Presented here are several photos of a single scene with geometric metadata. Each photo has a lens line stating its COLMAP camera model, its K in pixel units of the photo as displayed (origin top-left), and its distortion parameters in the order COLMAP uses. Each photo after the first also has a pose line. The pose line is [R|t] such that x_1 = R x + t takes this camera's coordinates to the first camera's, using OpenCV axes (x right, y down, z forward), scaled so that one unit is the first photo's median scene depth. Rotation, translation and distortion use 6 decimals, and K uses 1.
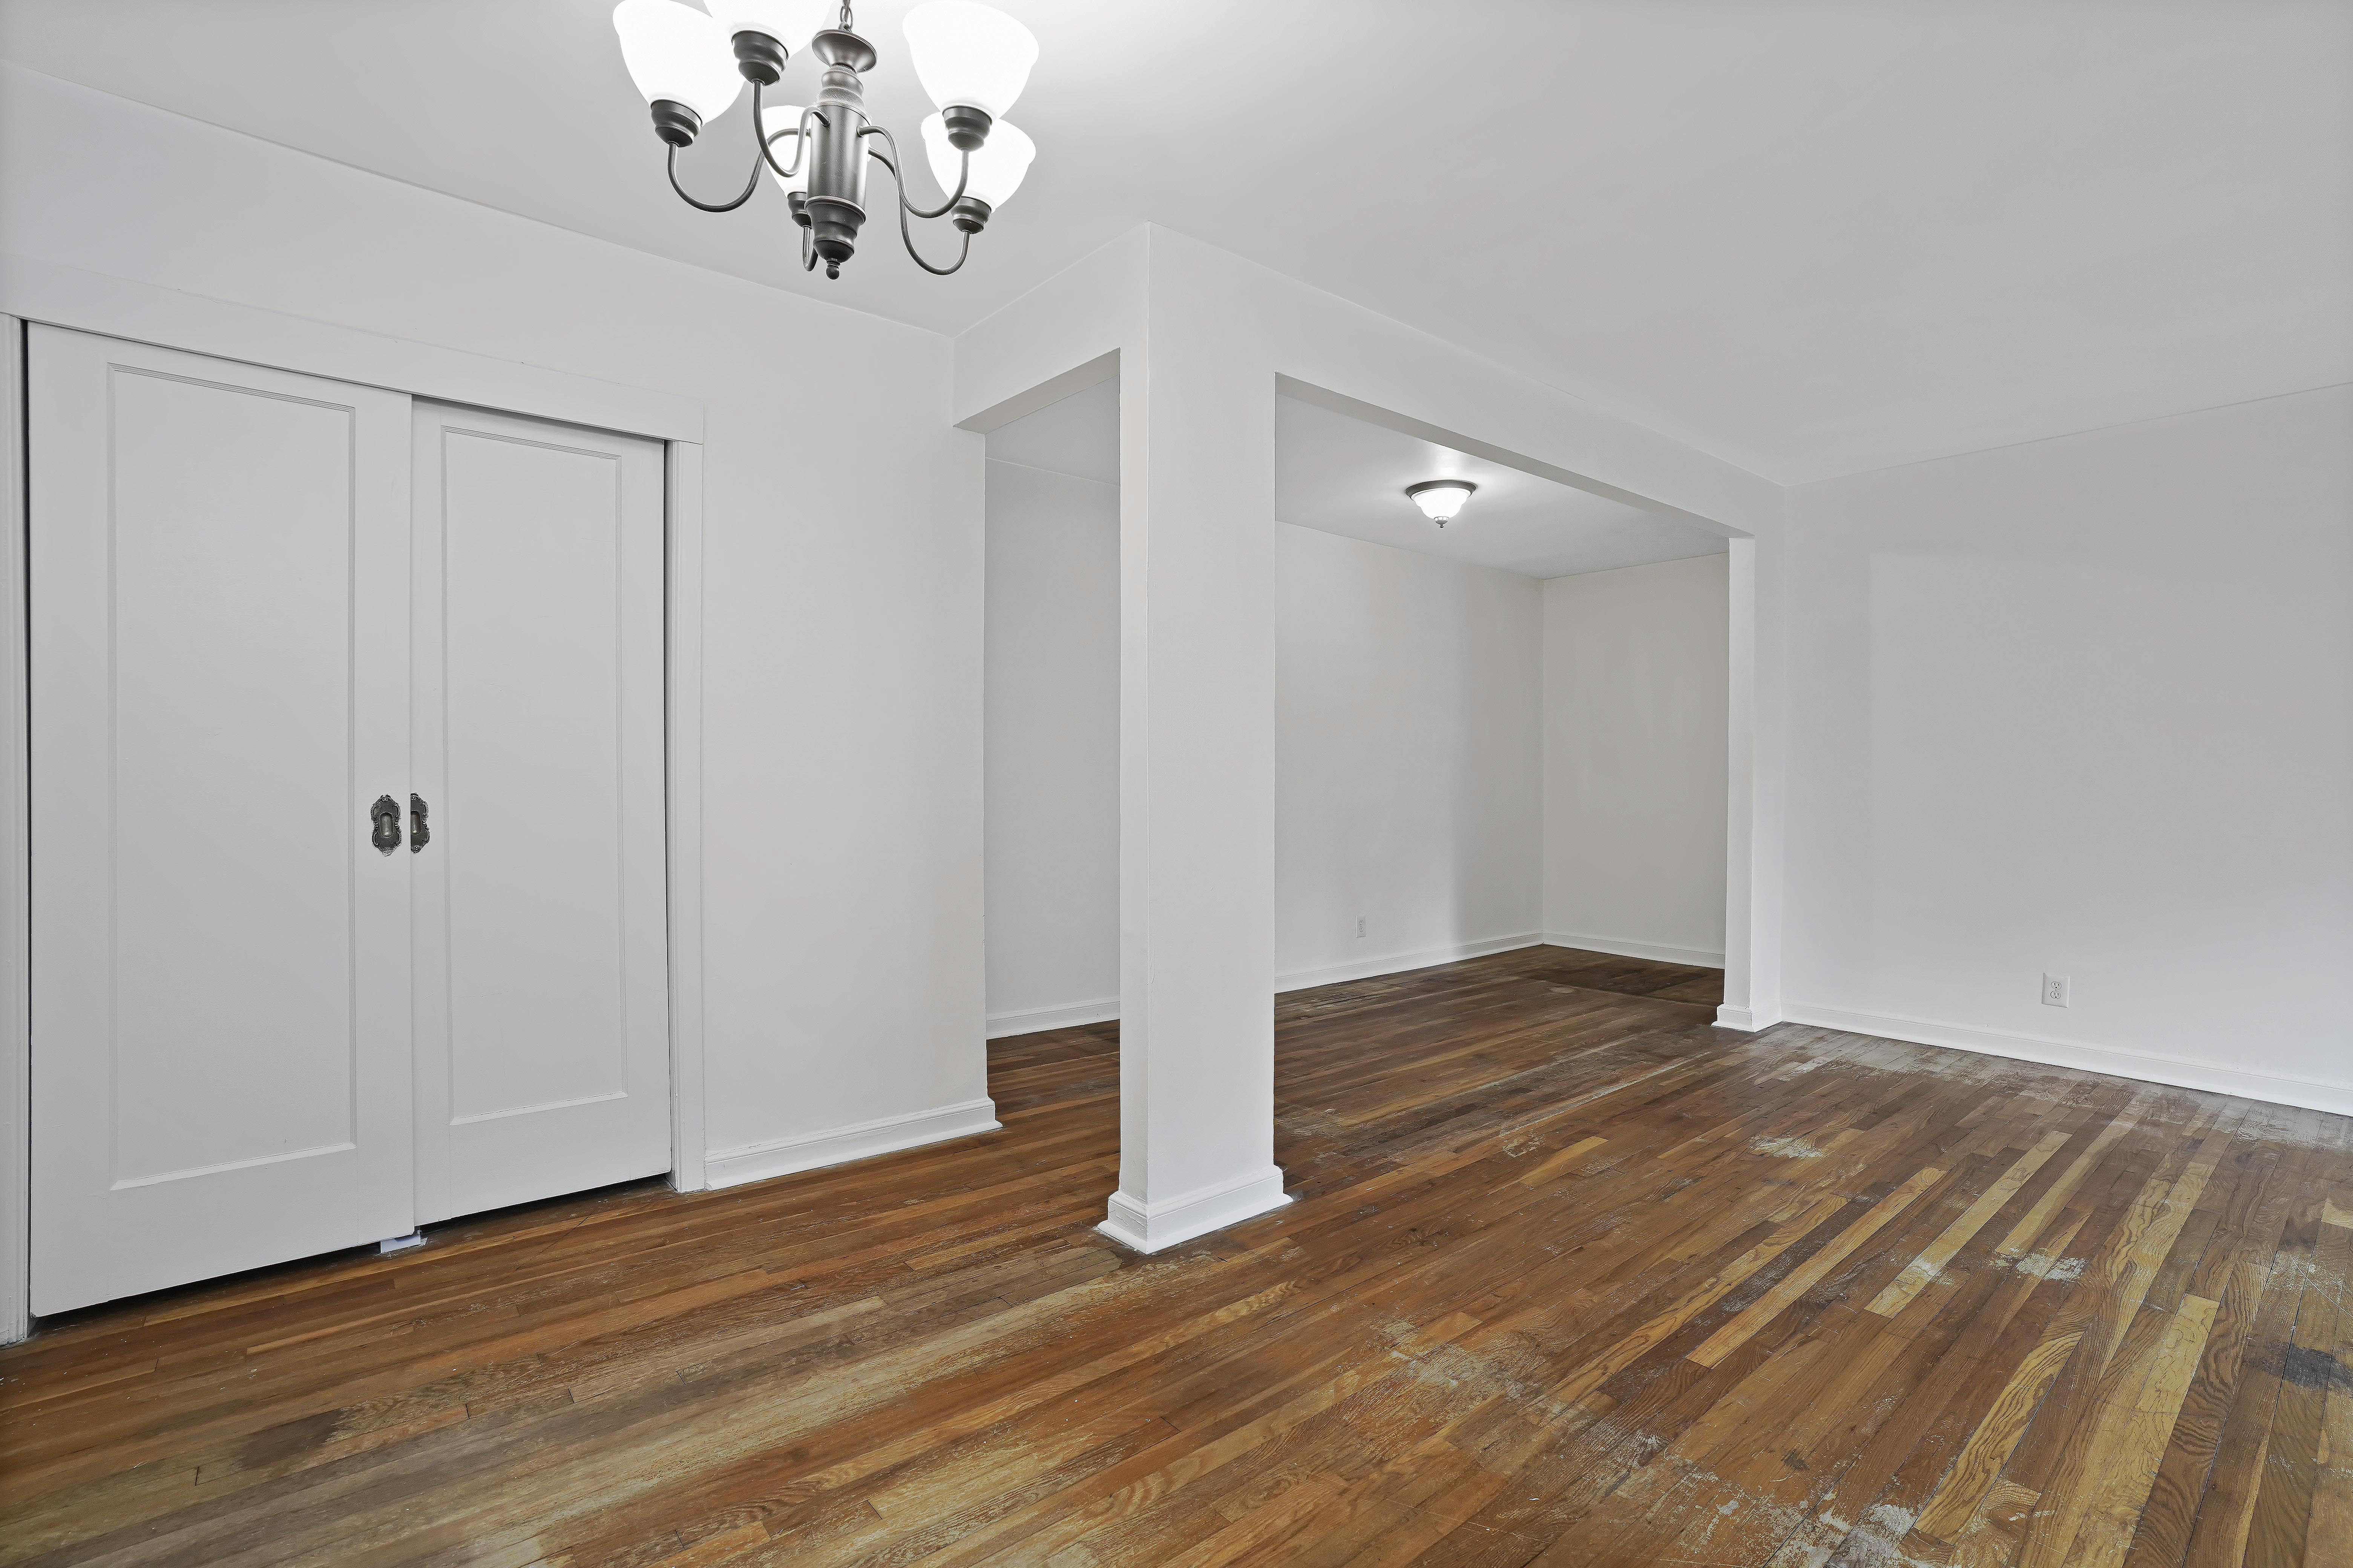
lens RADIAL K [[1085.8, 0, 1184.0], [0, 1085.8, 776.0], [0, 0, 1]] dist [-0.048312, 0.020922]
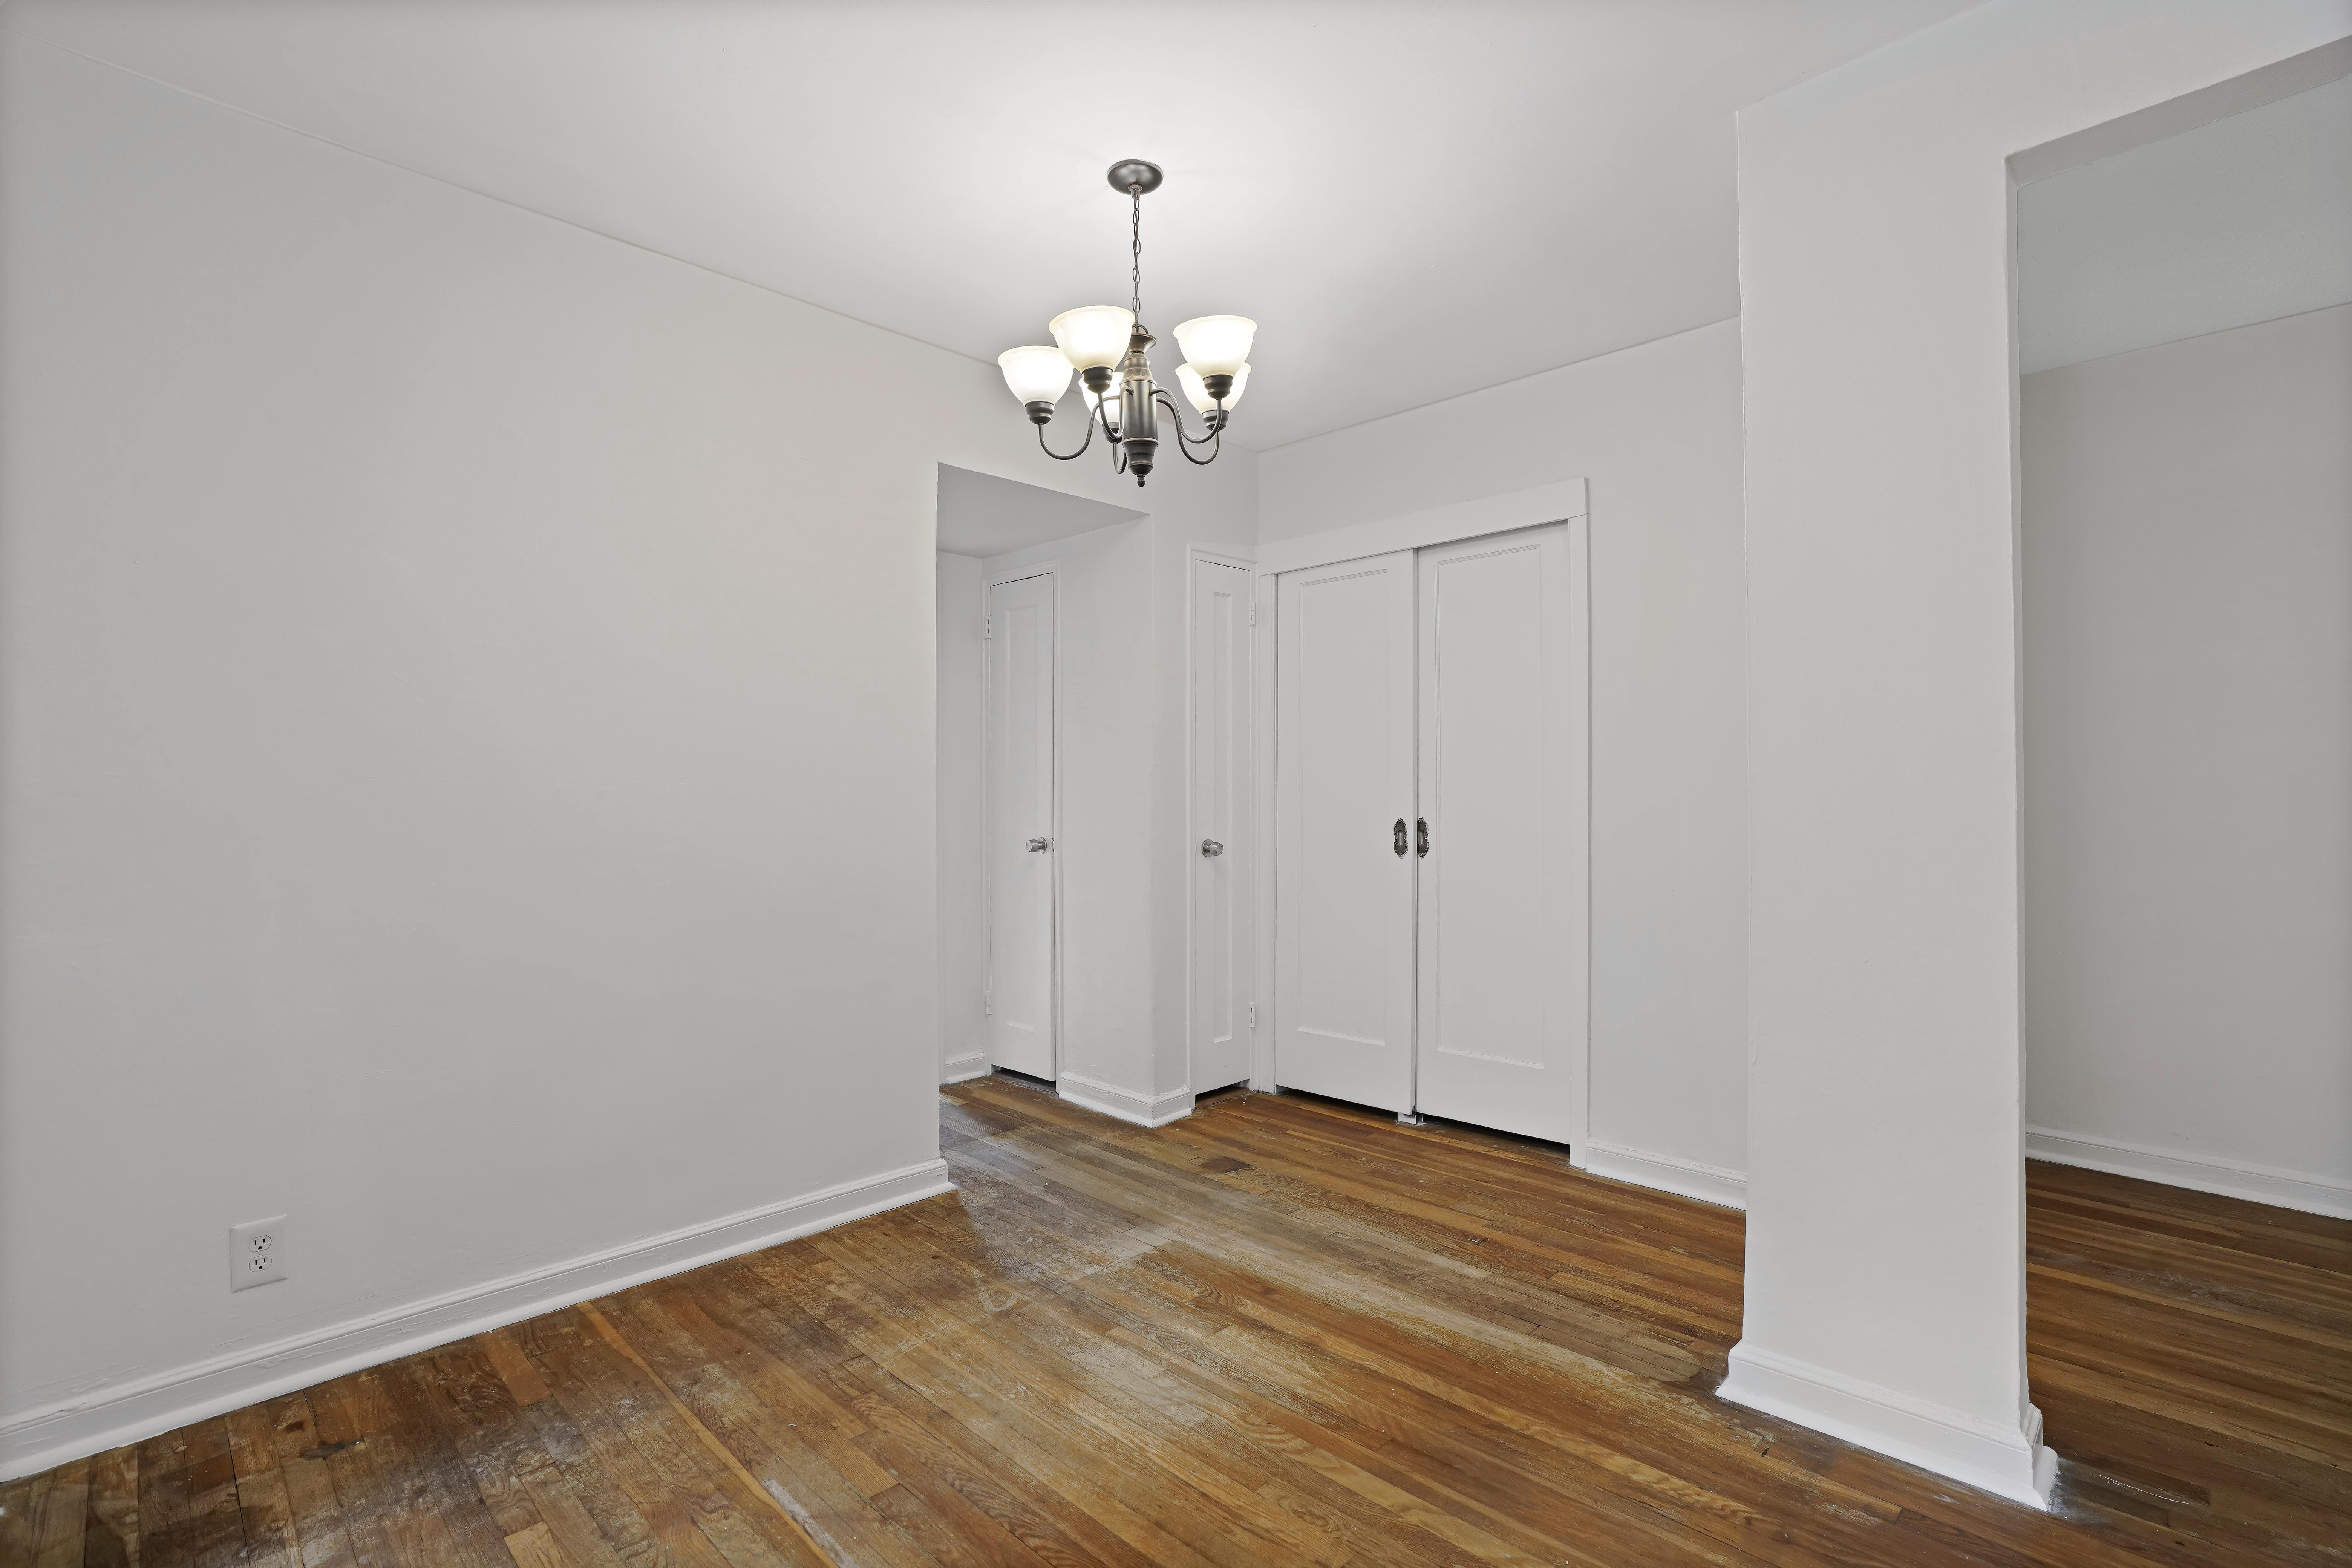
lens RADIAL K [[1084.1, 0, 1205.9], [0, 1084.1, 794.2], [0, 0, 1]] dist [-0.054885, 0.026549]
pose [[0.109482, -0.013785, -0.993893, 0.758878], [0.001798, 0.999905, -0.013670, 0.003610], [0.993987, -0.000290, 0.109496, 0.560787]]
